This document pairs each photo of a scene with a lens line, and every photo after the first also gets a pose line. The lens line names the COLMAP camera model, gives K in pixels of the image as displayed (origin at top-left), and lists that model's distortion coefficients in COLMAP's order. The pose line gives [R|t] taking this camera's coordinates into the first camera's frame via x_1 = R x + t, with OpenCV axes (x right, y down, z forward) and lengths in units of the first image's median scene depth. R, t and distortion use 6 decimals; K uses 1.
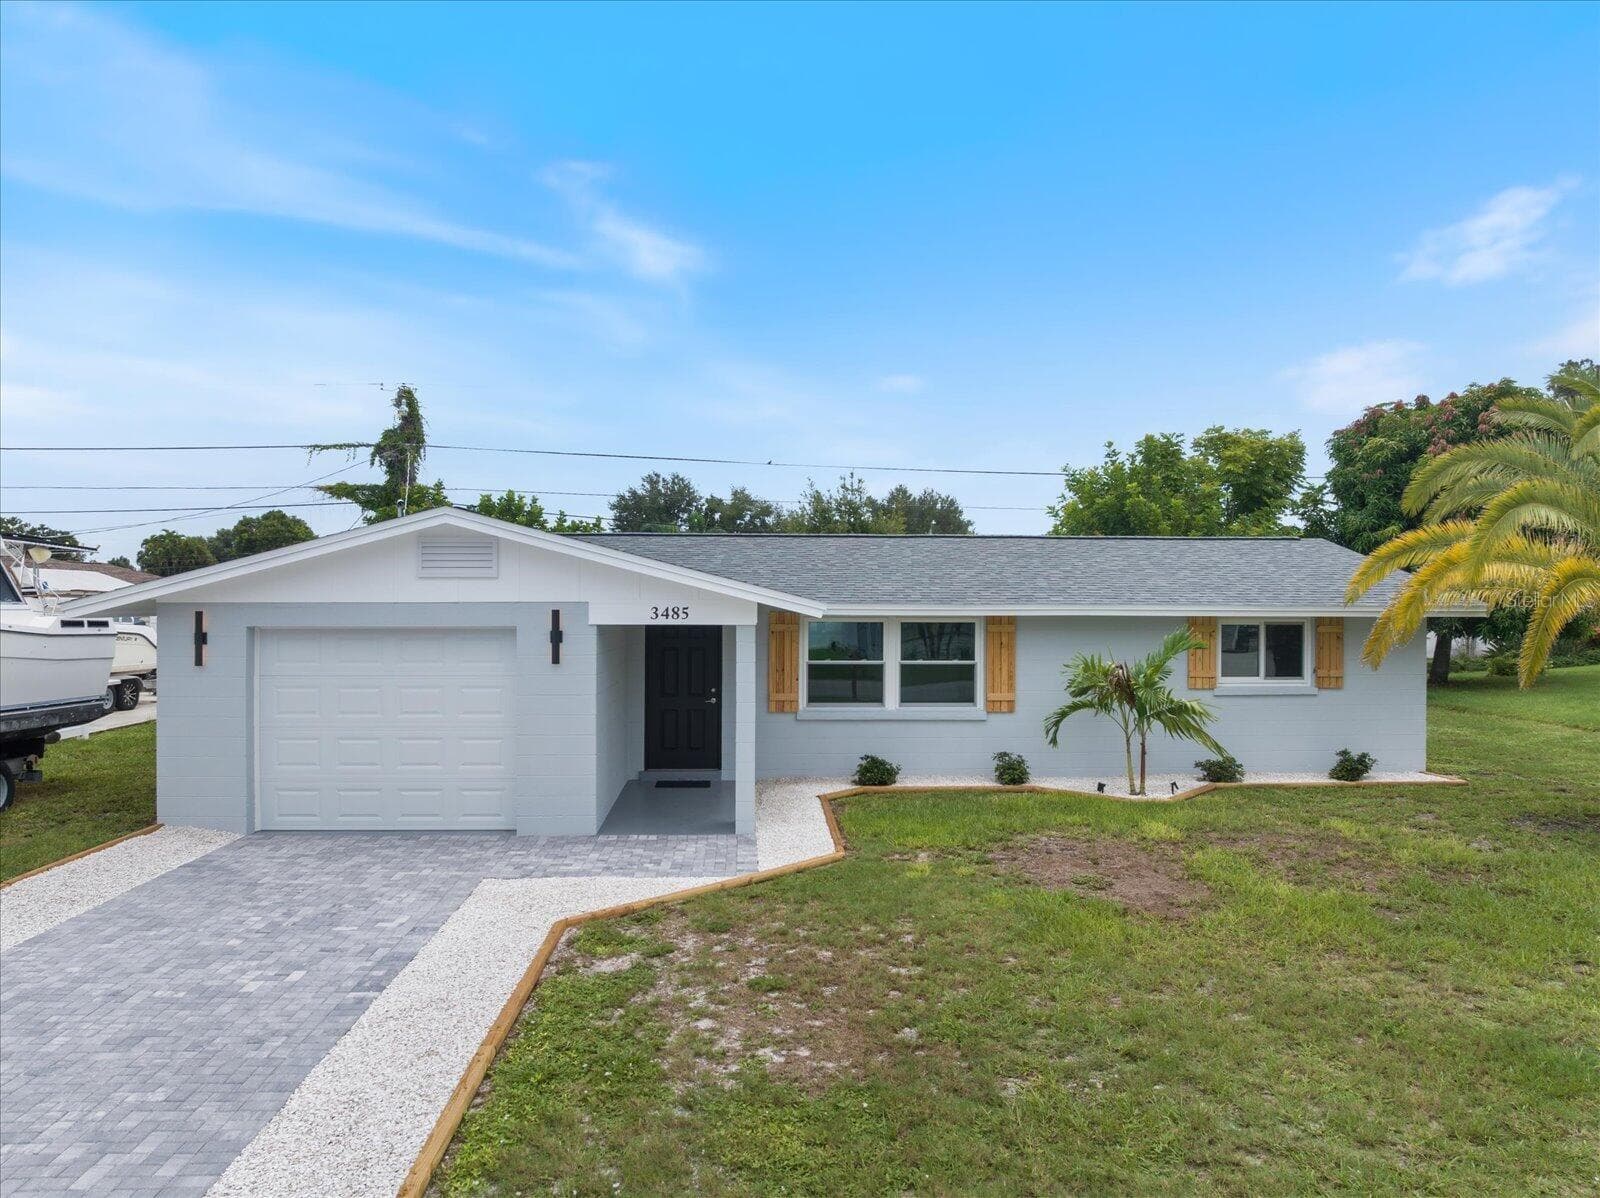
lens RADIAL K [[1125.9, 0, 802.0], [0, 1125.9, 596.7], [0, 0, 1]] dist [-0.035318, 0.000287]
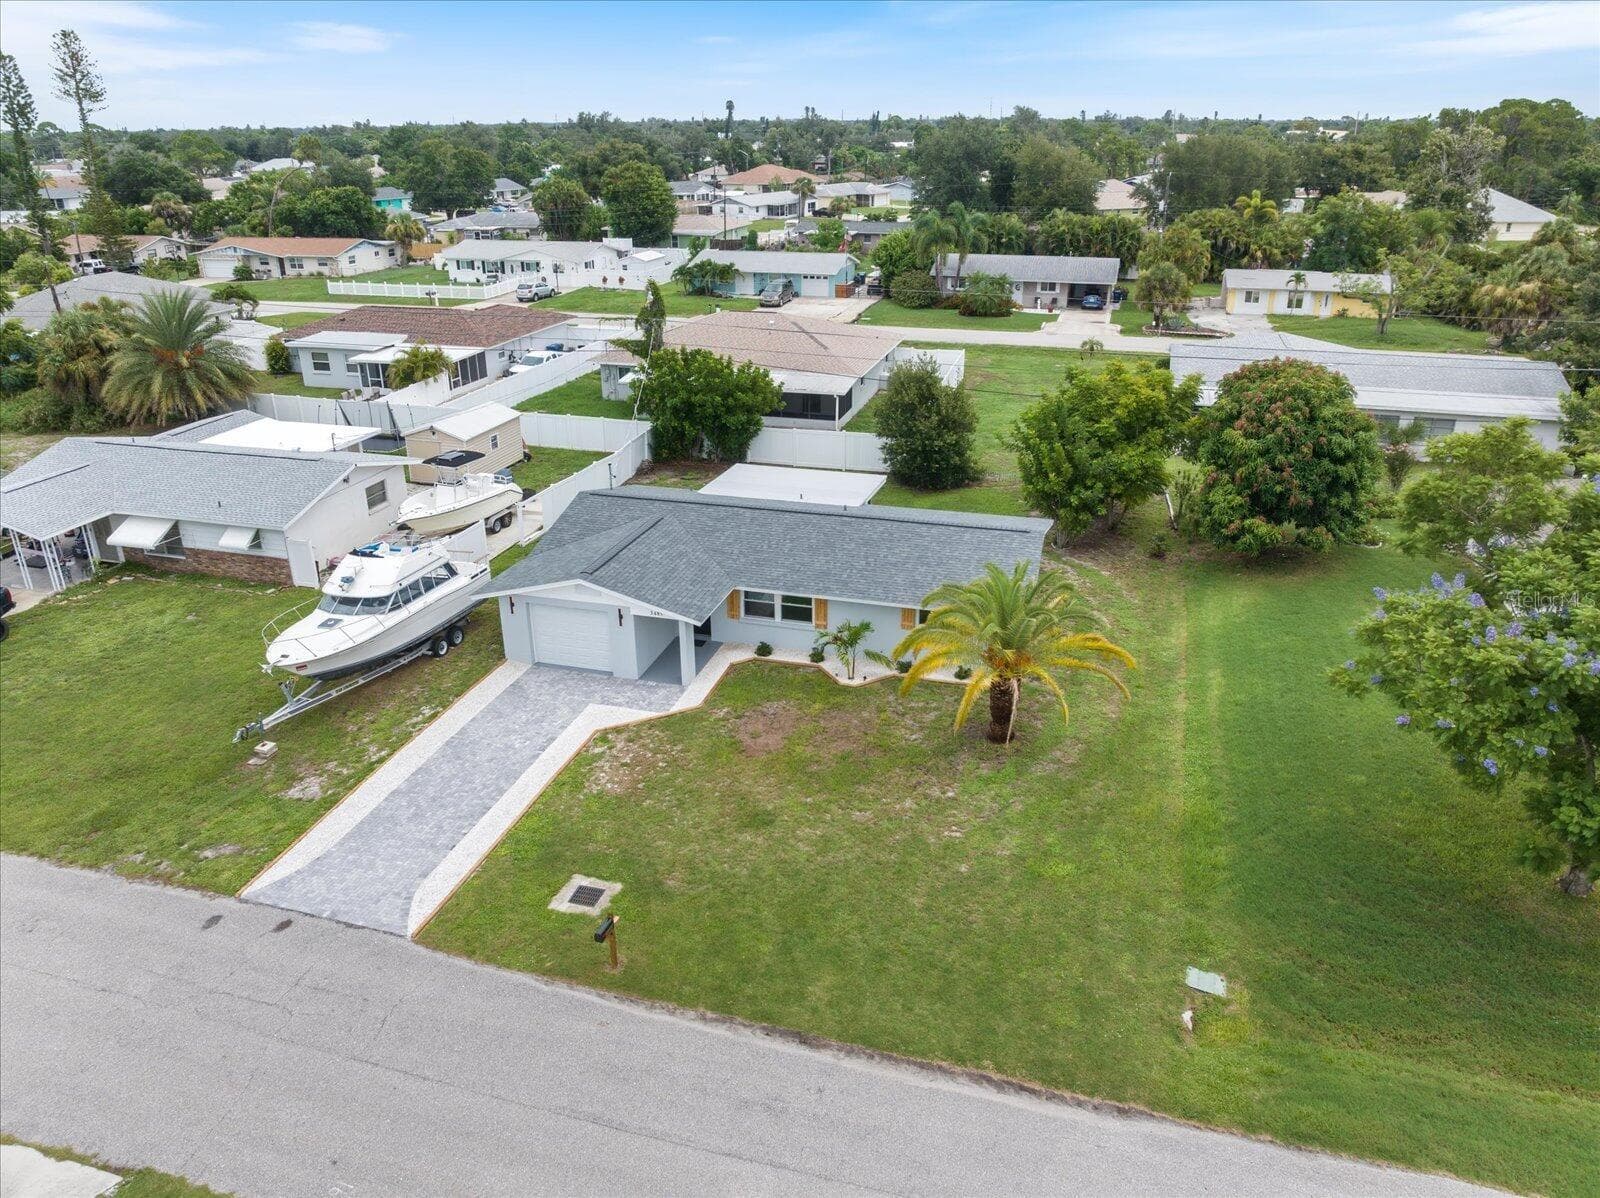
lens RADIAL K [[1125.9, 0, 802.0], [0, 1125.9, 596.7], [0, 0, 1]] dist [-0.035318, 0.000287]
pose [[0.944634, 0.119907, -0.305432, 0.878226], [0.009821, 0.920090, 0.391584, -0.910312], [0.327978, -0.372904, 0.867971, -1.067739]]
